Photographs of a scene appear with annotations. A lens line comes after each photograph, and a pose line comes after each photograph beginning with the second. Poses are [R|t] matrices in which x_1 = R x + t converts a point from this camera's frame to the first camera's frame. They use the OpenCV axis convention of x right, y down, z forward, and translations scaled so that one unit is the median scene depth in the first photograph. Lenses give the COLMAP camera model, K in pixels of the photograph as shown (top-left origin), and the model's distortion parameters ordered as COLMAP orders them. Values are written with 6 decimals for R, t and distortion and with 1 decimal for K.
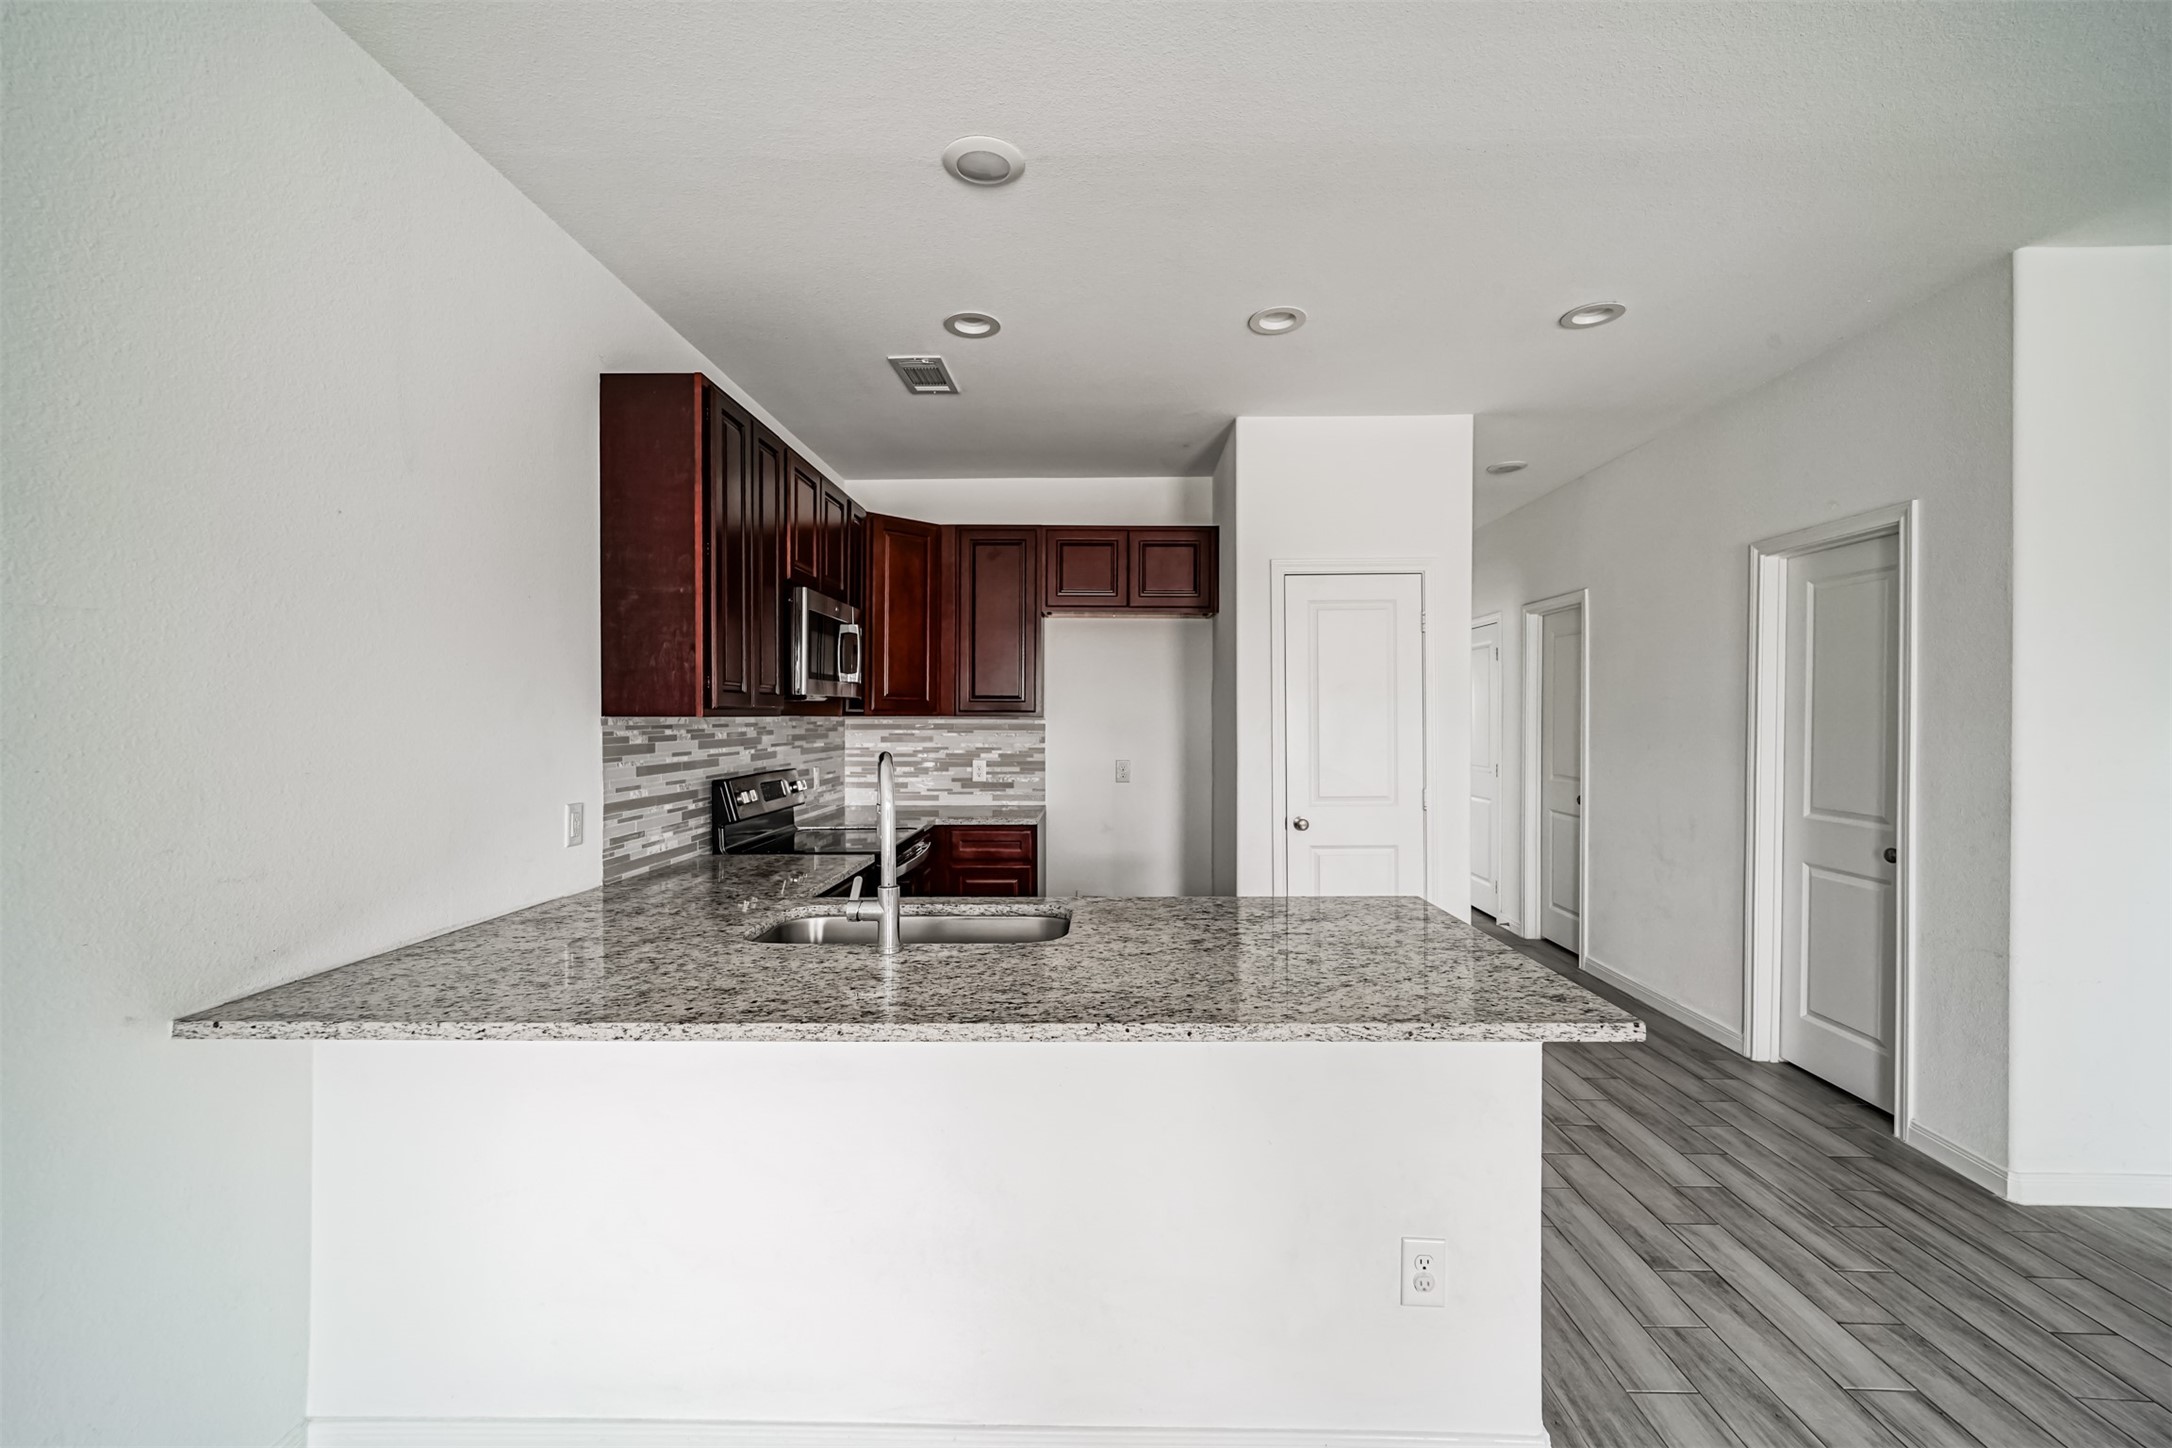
lens RADIAL K [[879.1, 0, 1086.0], [0, 879.1, 724.0], [0, 0, 1]] dist [-0.000250, -0.000012]
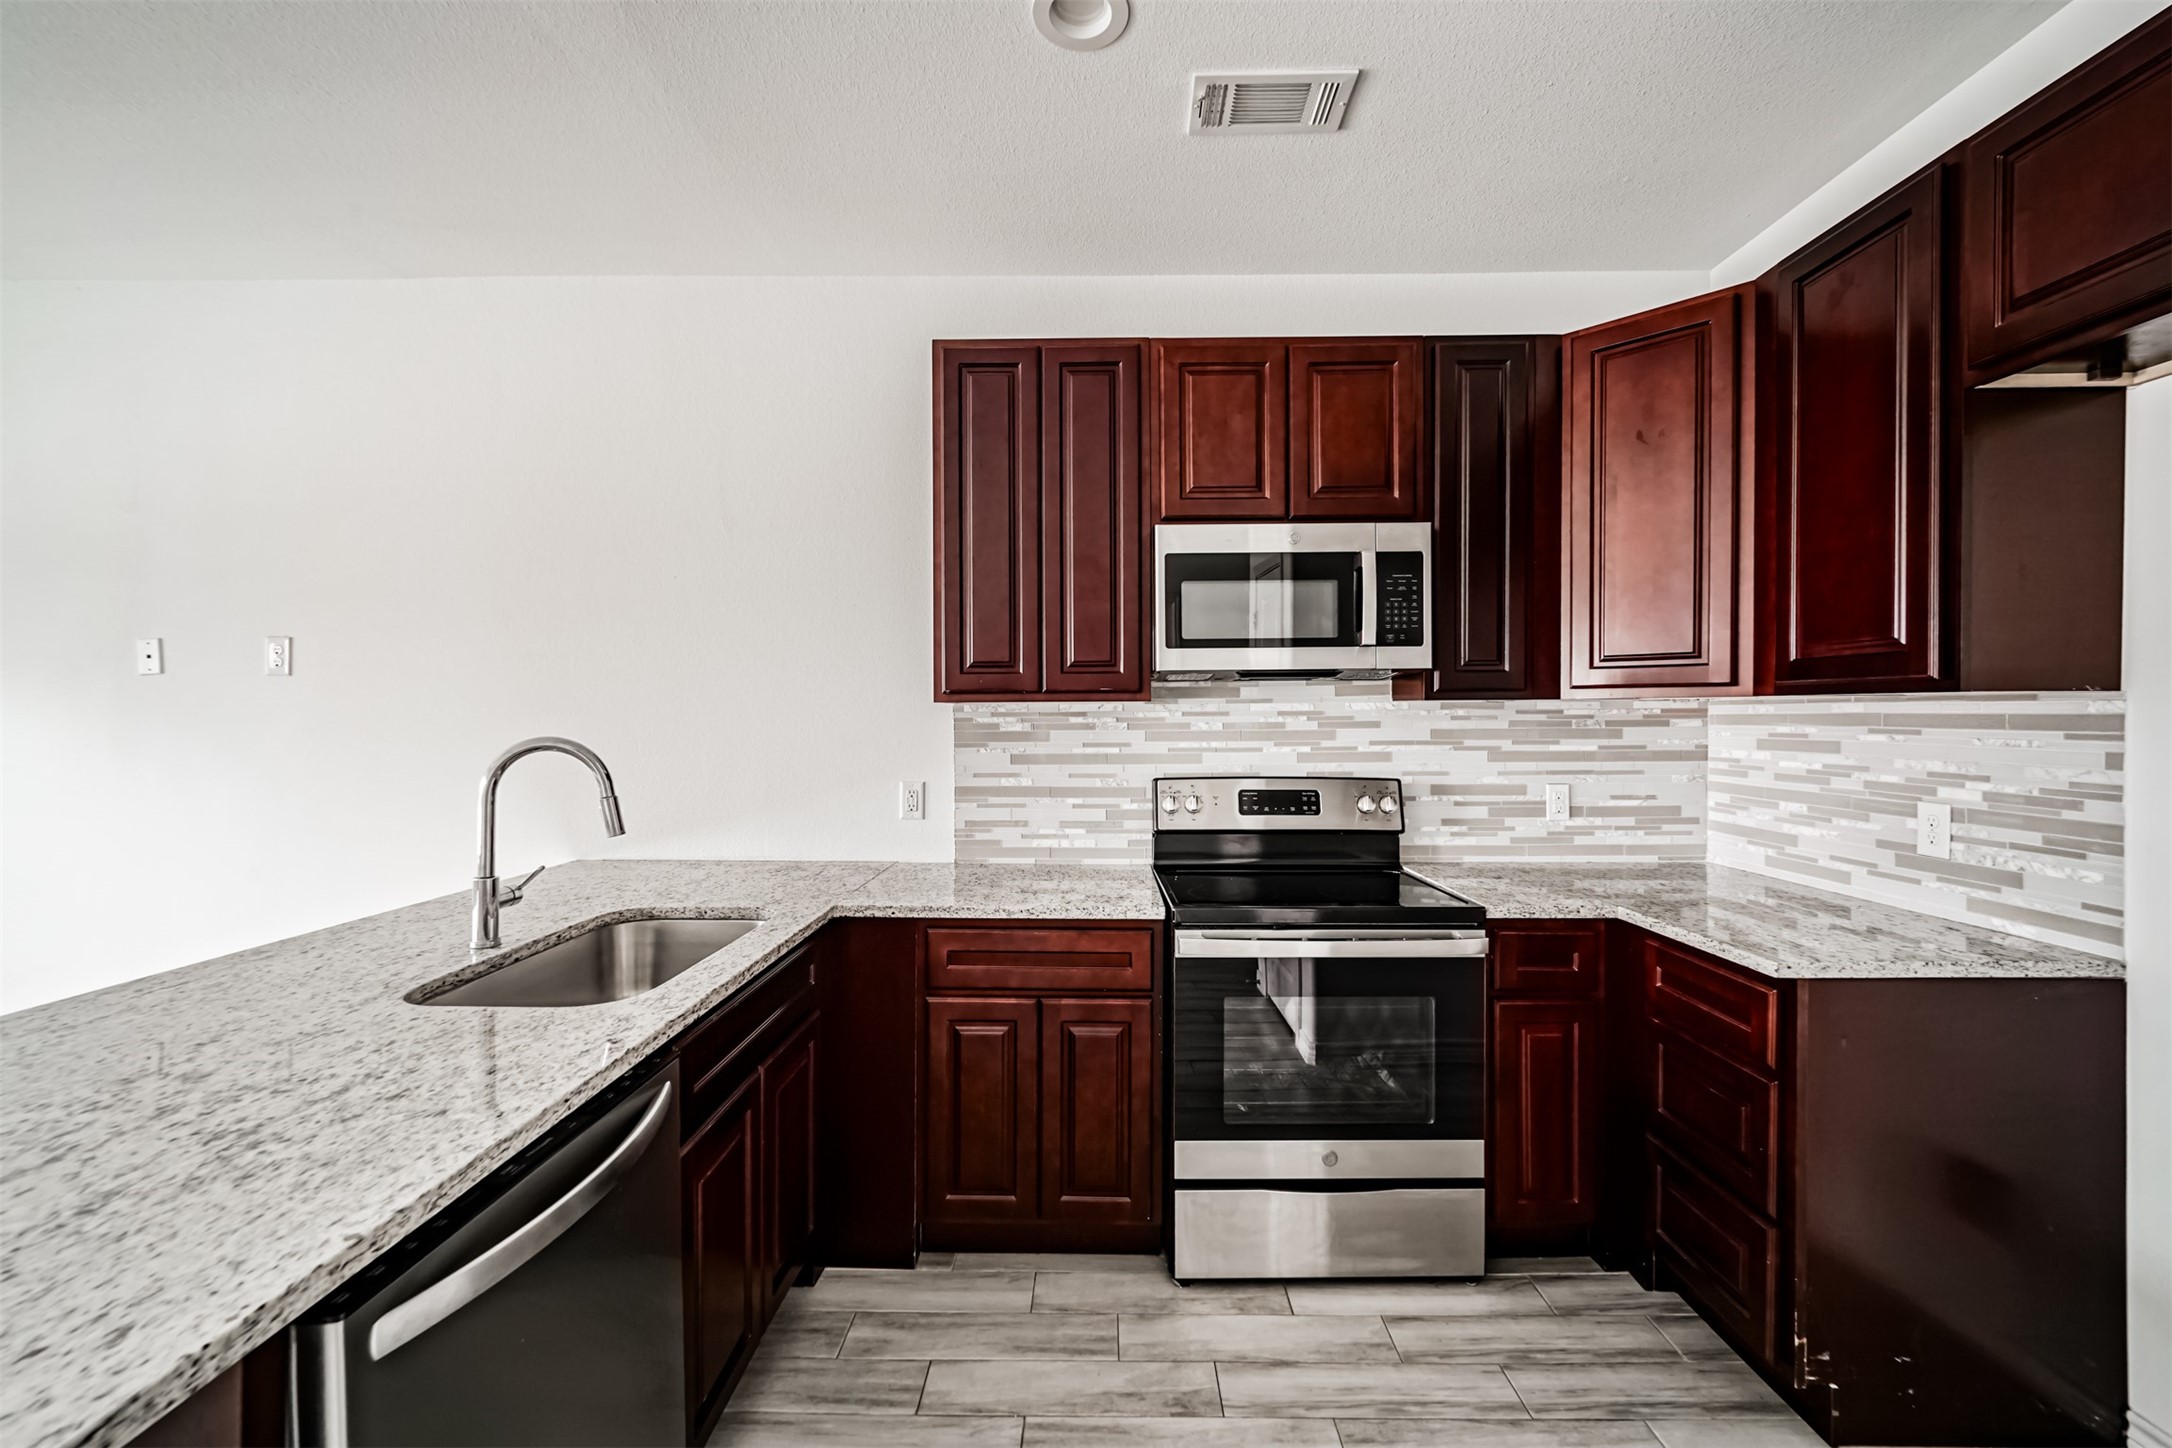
lens RADIAL K [[879.1, 0, 1086.0], [0, 879.1, 724.0], [0, 0, 1]] dist [-0.000250, -0.000012]
pose [[0.025892, 0.010379, -0.999611, 0.271441], [-0.004776, 0.999936, 0.010259, 0.002393], [0.999653, 0.004508, 0.025940, 0.602361]]
